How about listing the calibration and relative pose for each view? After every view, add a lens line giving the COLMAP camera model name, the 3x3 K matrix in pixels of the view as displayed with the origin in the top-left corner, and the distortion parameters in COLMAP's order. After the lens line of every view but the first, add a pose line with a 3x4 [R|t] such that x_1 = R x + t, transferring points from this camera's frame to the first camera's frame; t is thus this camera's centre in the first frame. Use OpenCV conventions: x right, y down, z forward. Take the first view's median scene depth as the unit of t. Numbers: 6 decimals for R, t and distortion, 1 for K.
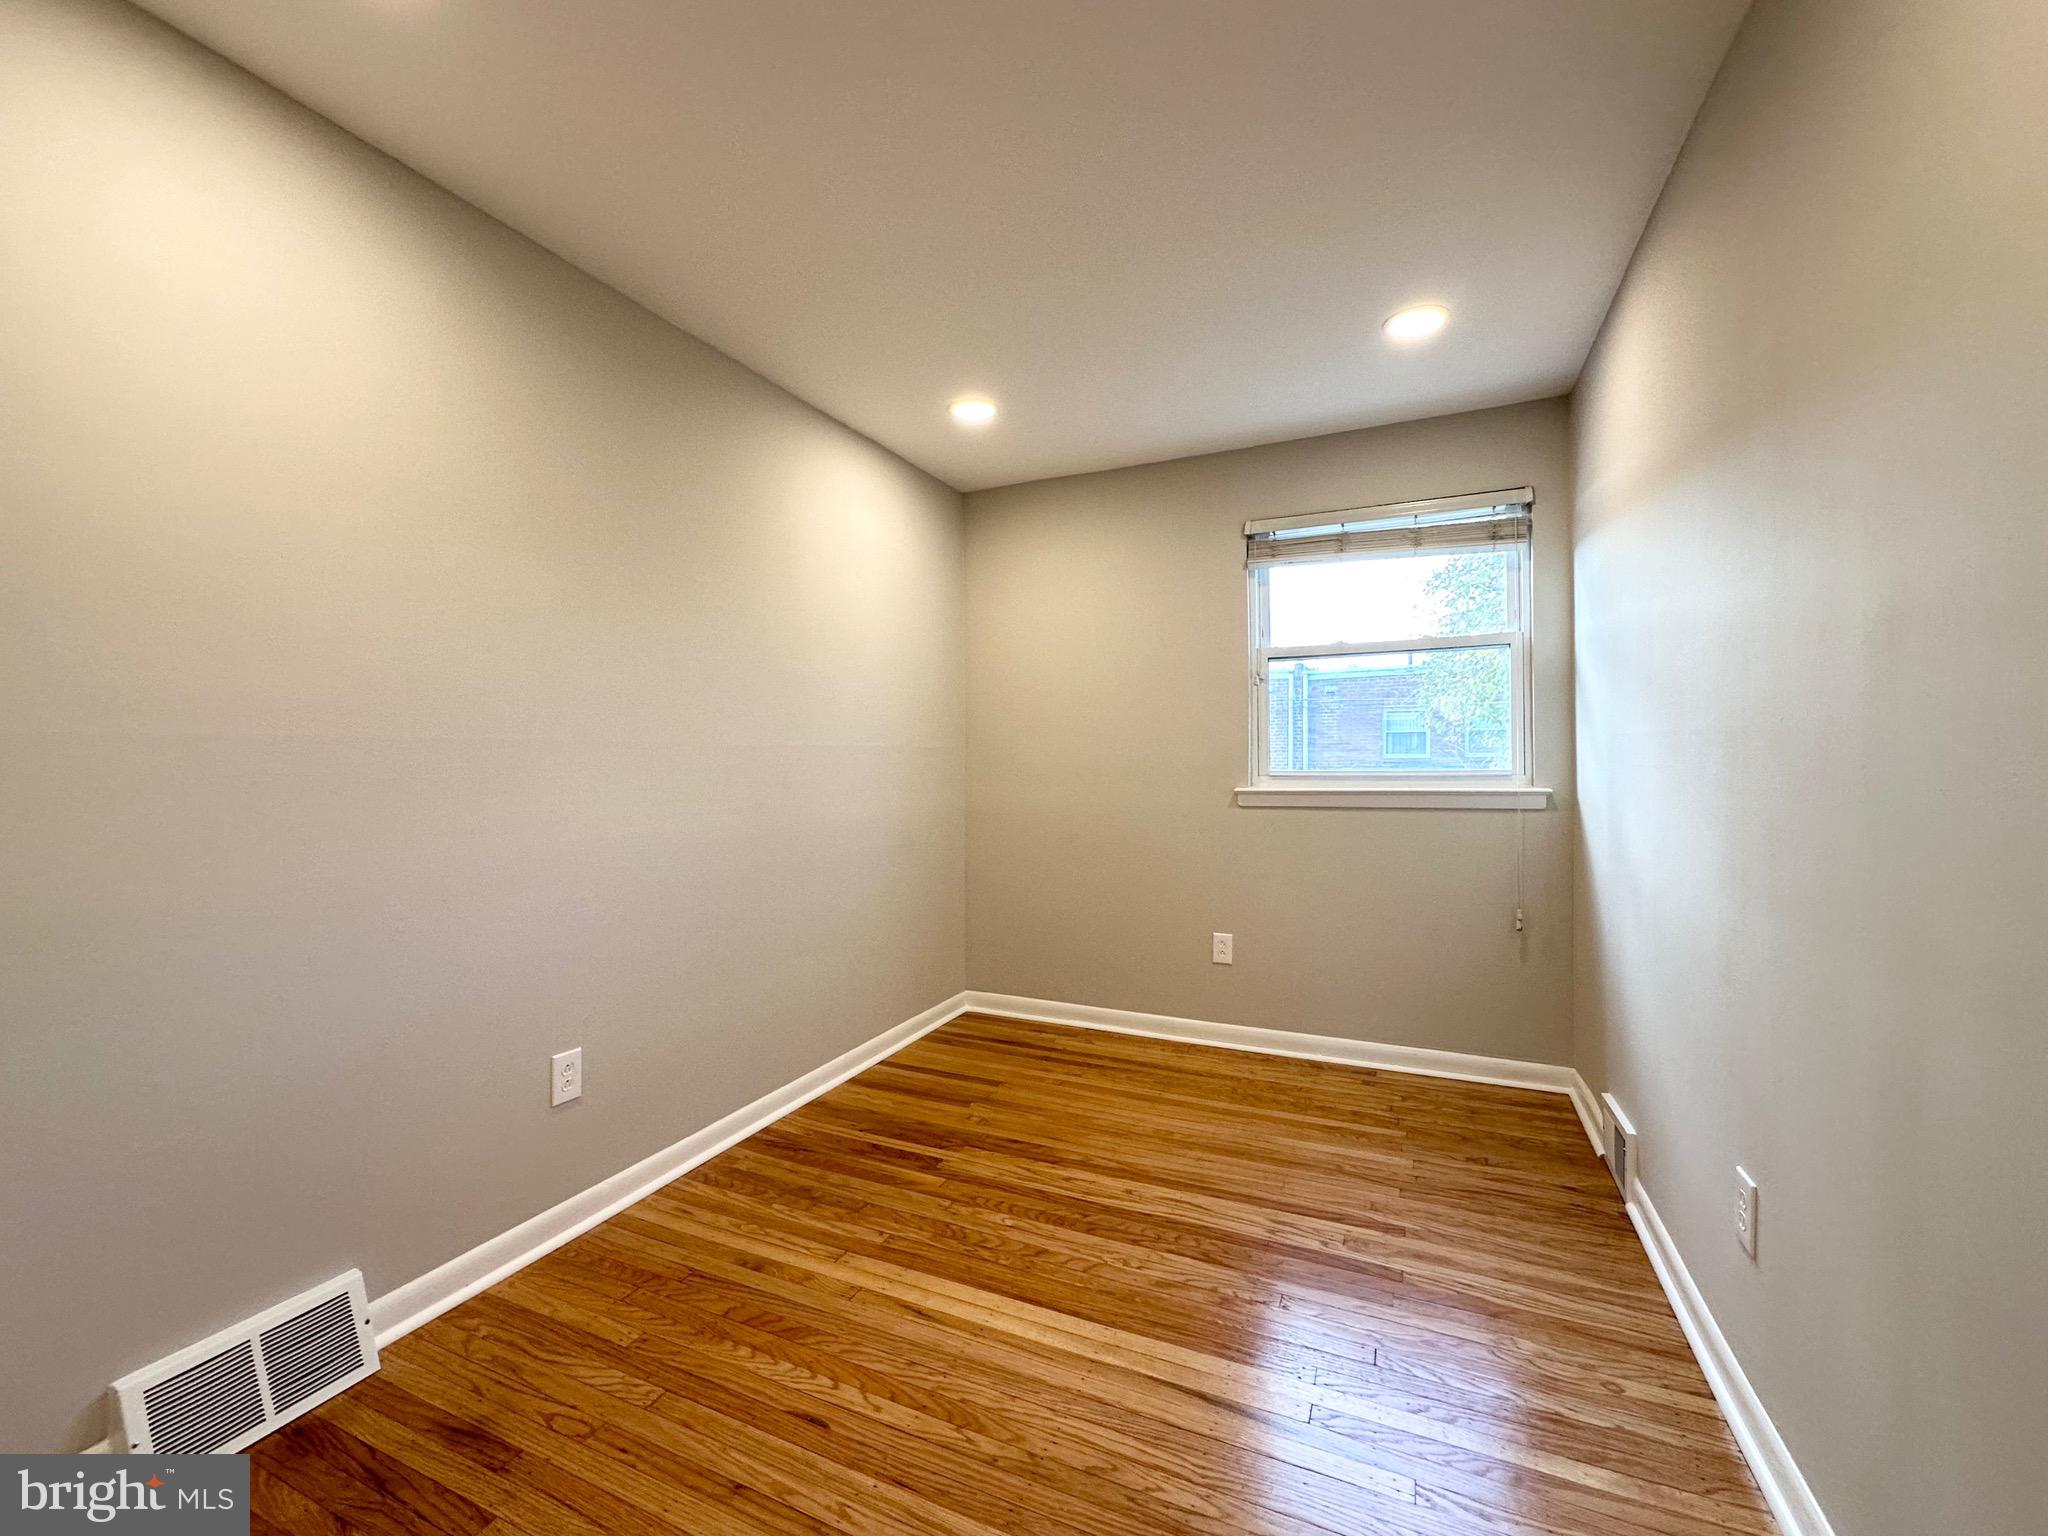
lens RADIAL K [[828.3, 0, 1024.0], [0, 828.3, 768.0], [0, 0, 1]] dist [-0.001652, 0.000436]
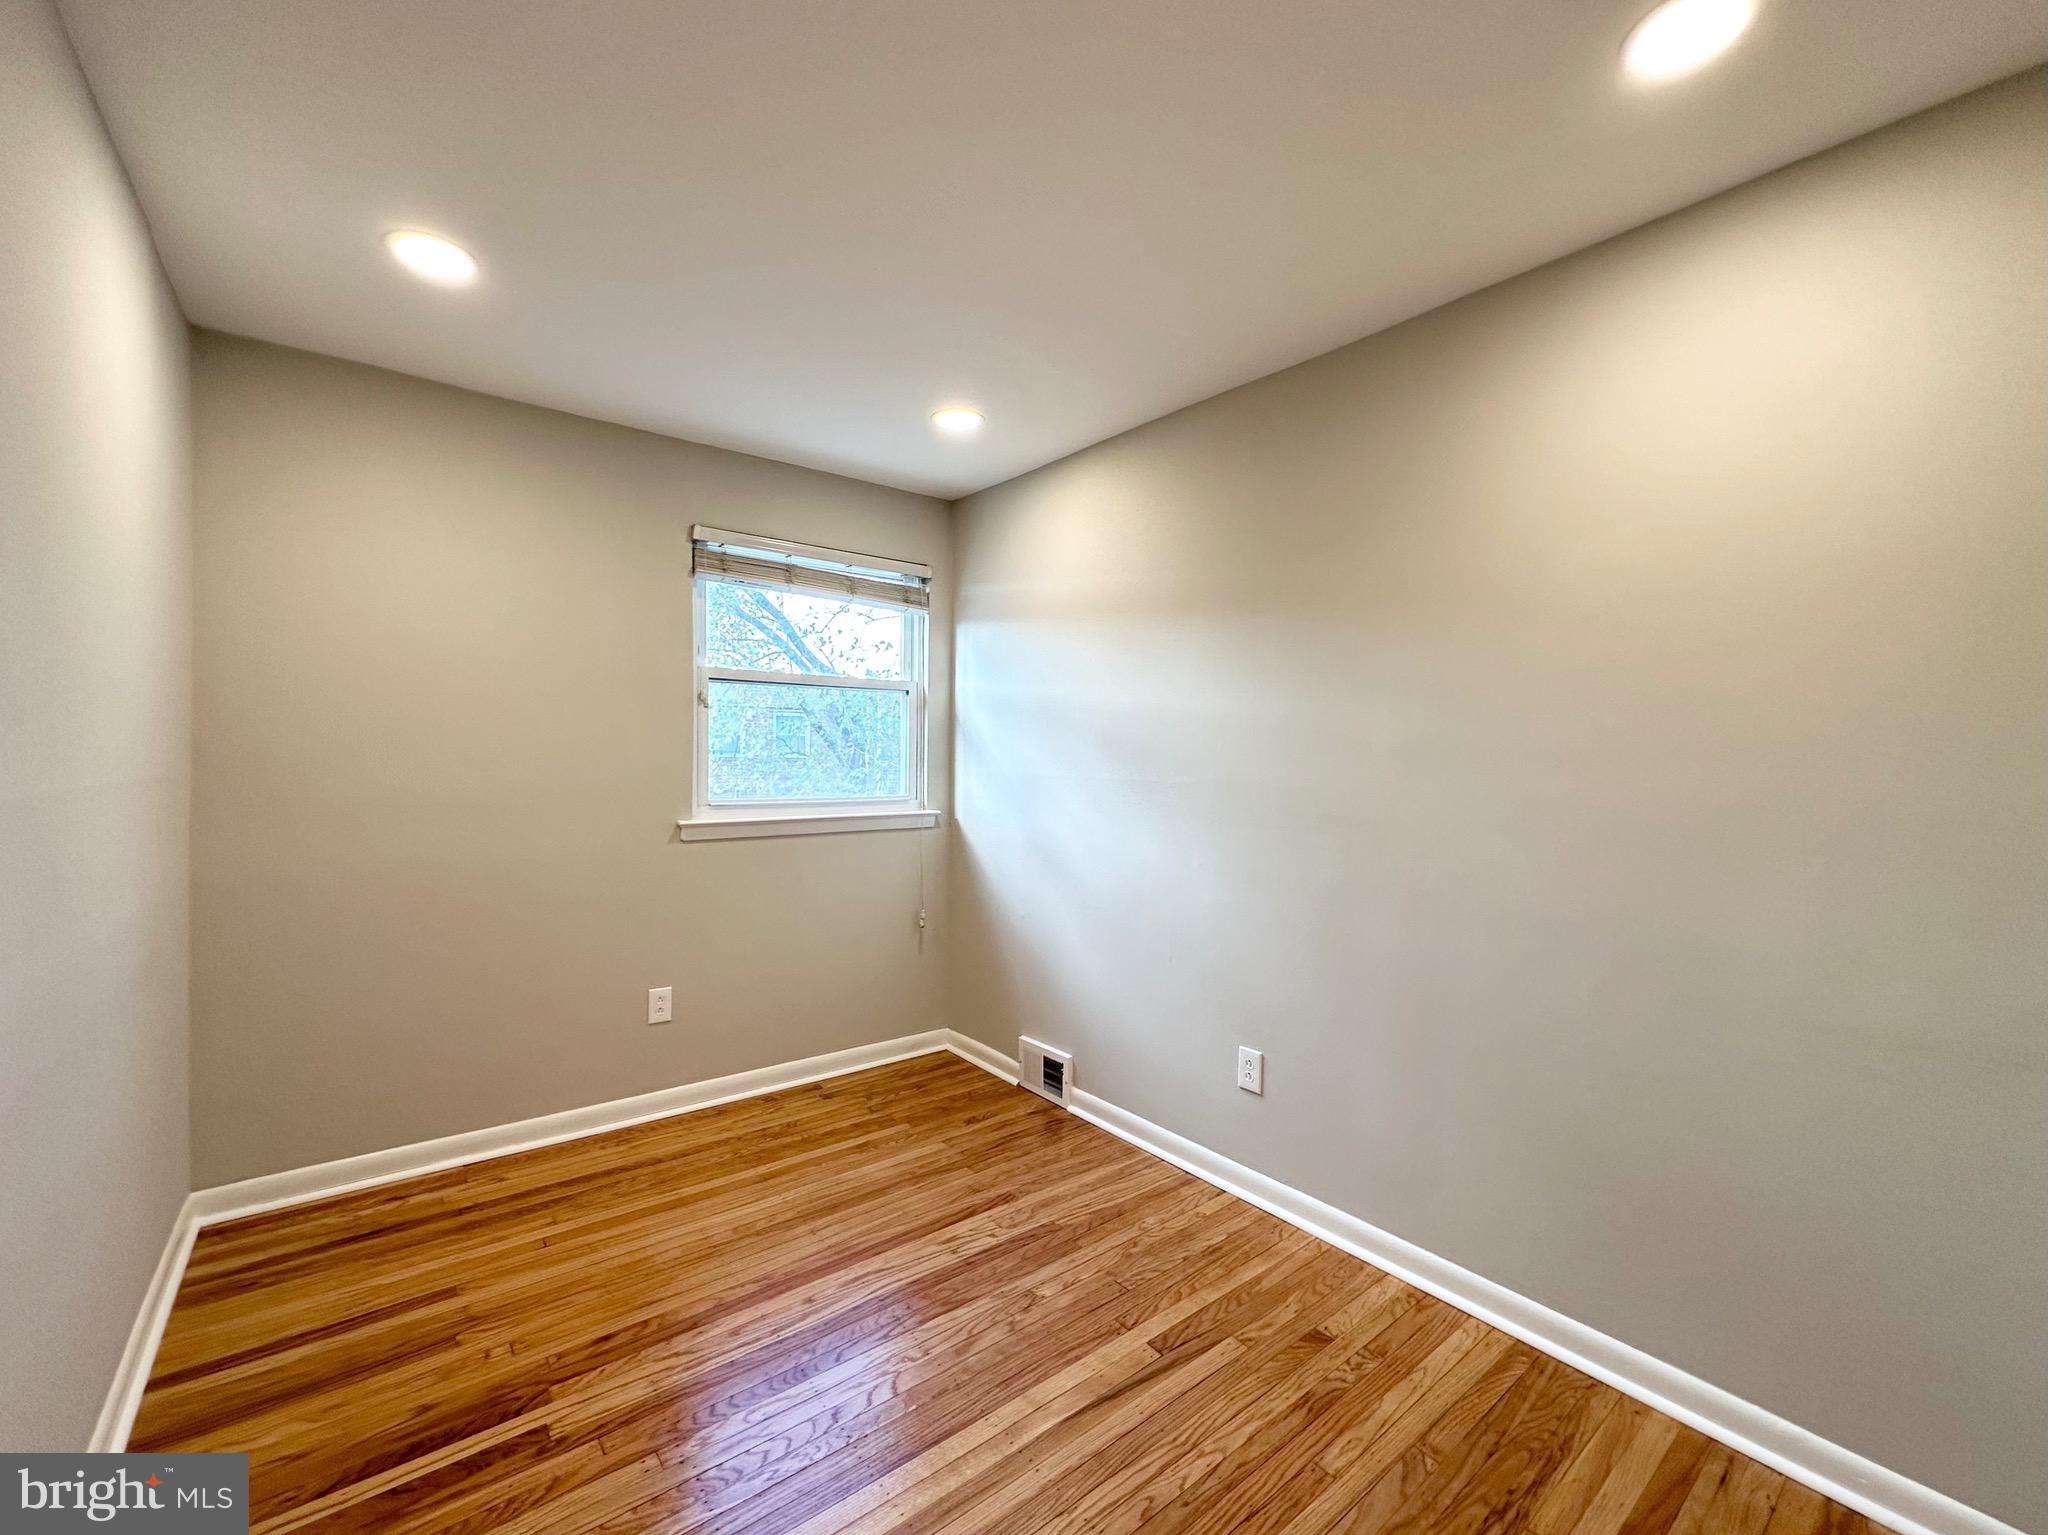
lens RADIAL K [[828.3, 0, 1024.0], [0, 828.3, 767.5], [0, 0, 1]] dist [-0.001652, 0.000436]
pose [[0.463056, 0.003932, 0.886320, -0.547849], [-0.008006, 0.999968, -0.000253, -0.053755], [-0.886293, -0.006978, 0.463072, 0.397615]]
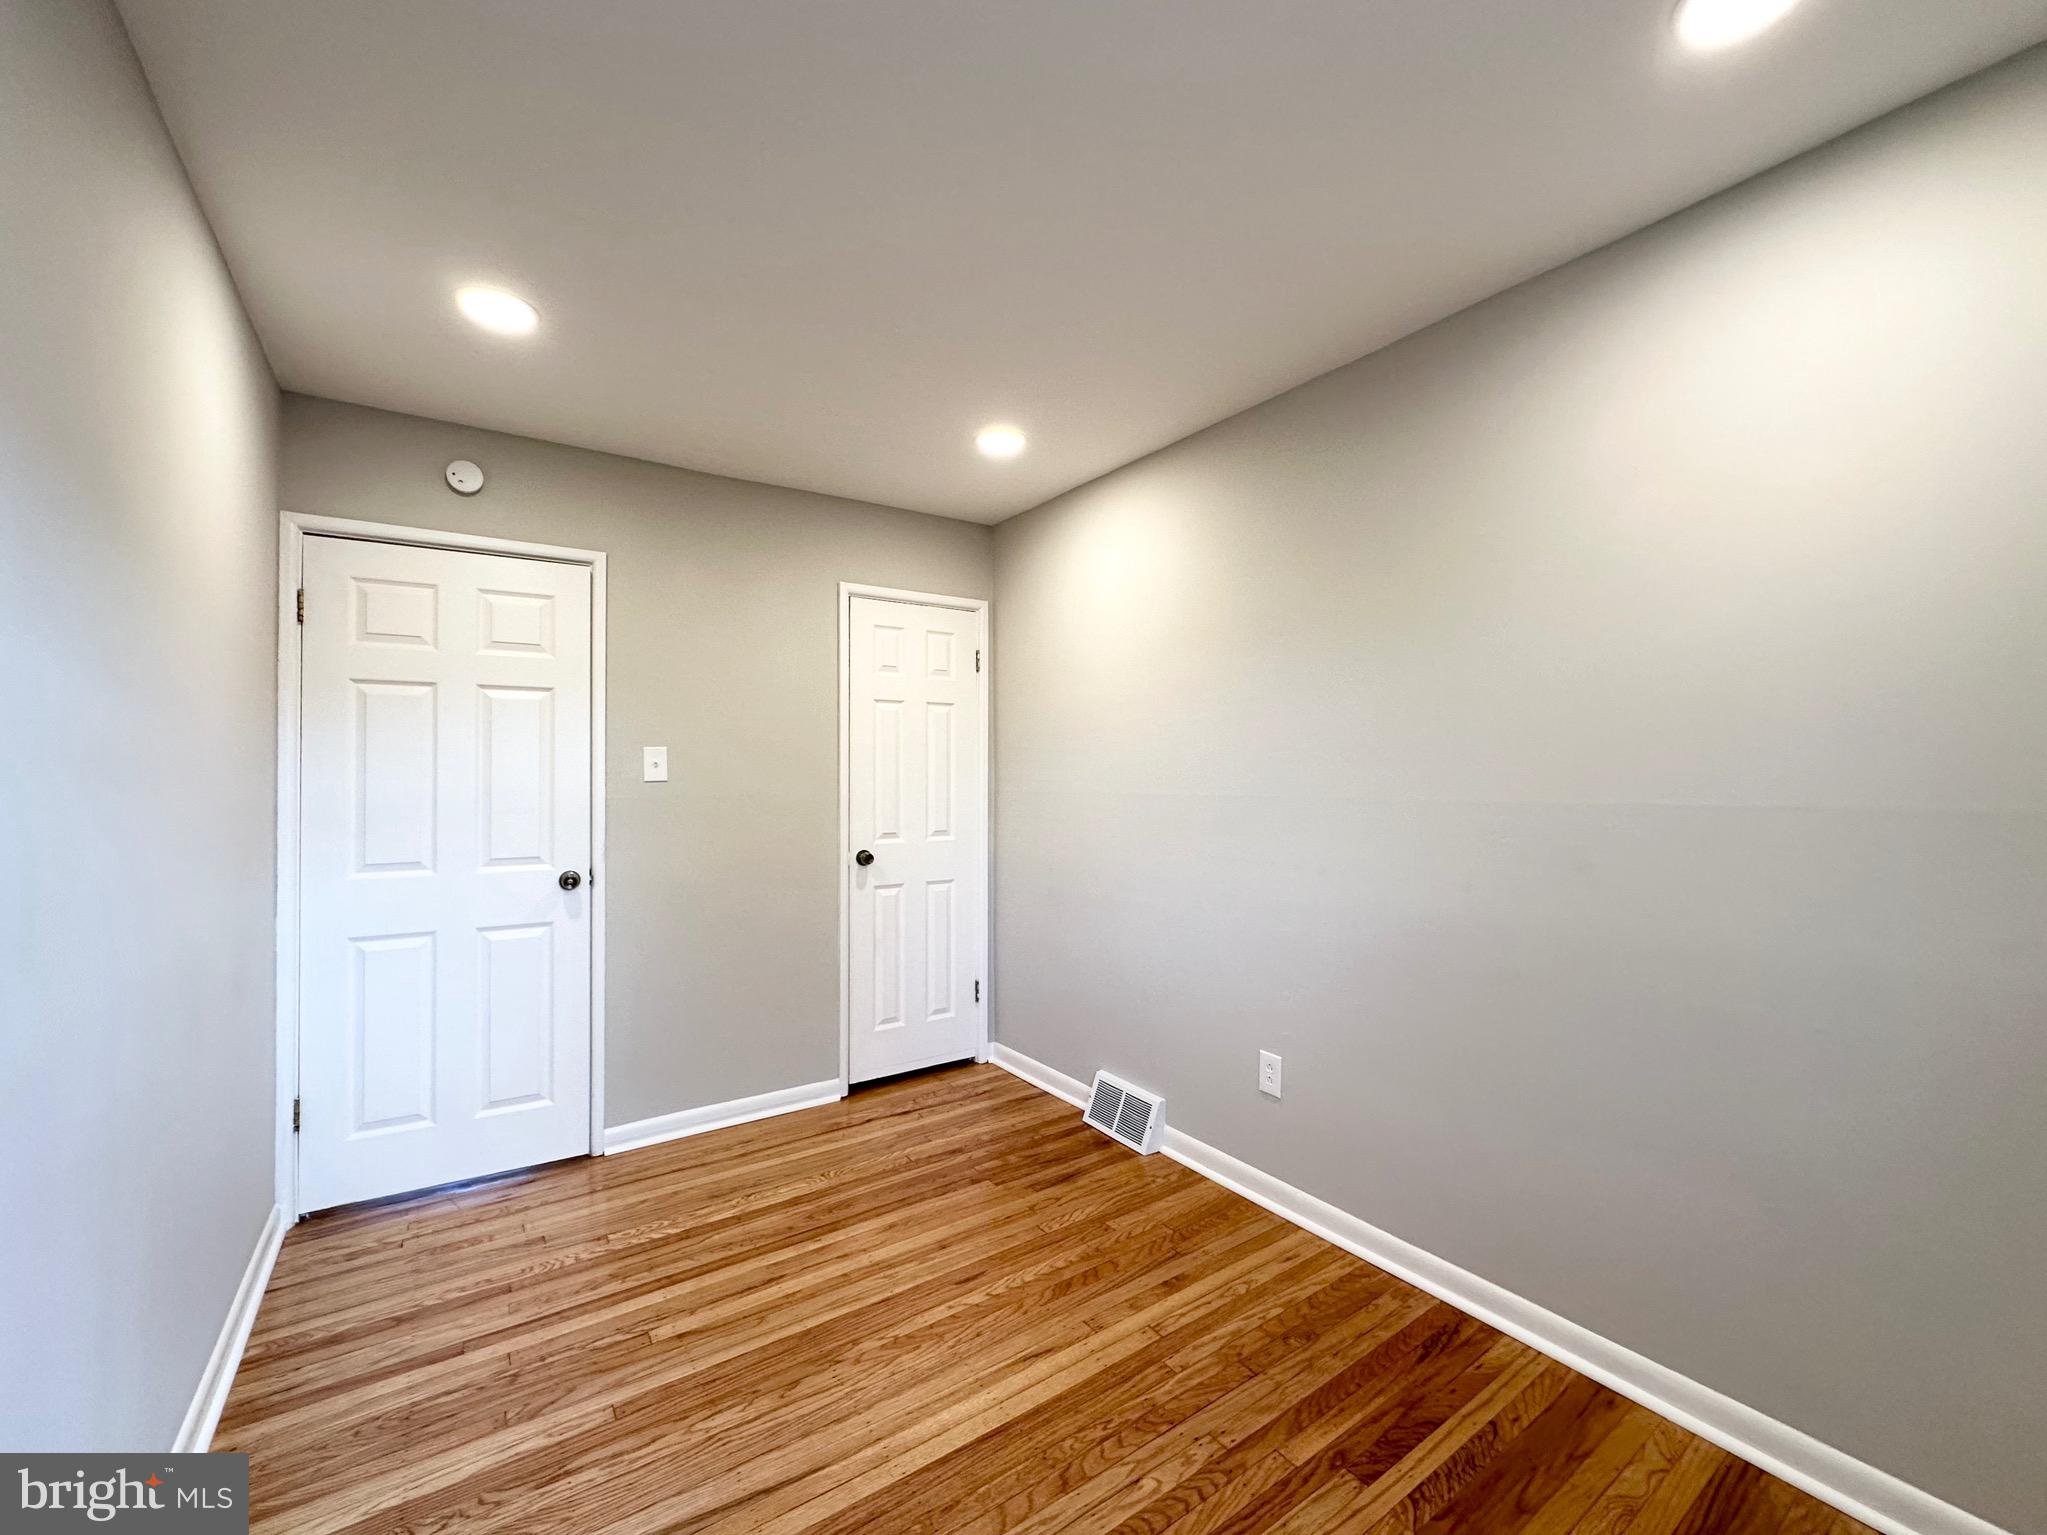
lens RADIAL K [[827.9, 0, 1023.5], [0, 827.9, 767.5], [0, 0, 1]] dist [-0.001652, 0.000436]
pose [[-0.506485, 0.005315, -0.862233, 0.610291], [0.002290, 0.999986, 0.004819, -0.073872], [0.862246, 0.000466, -0.506489, 1.184442]]
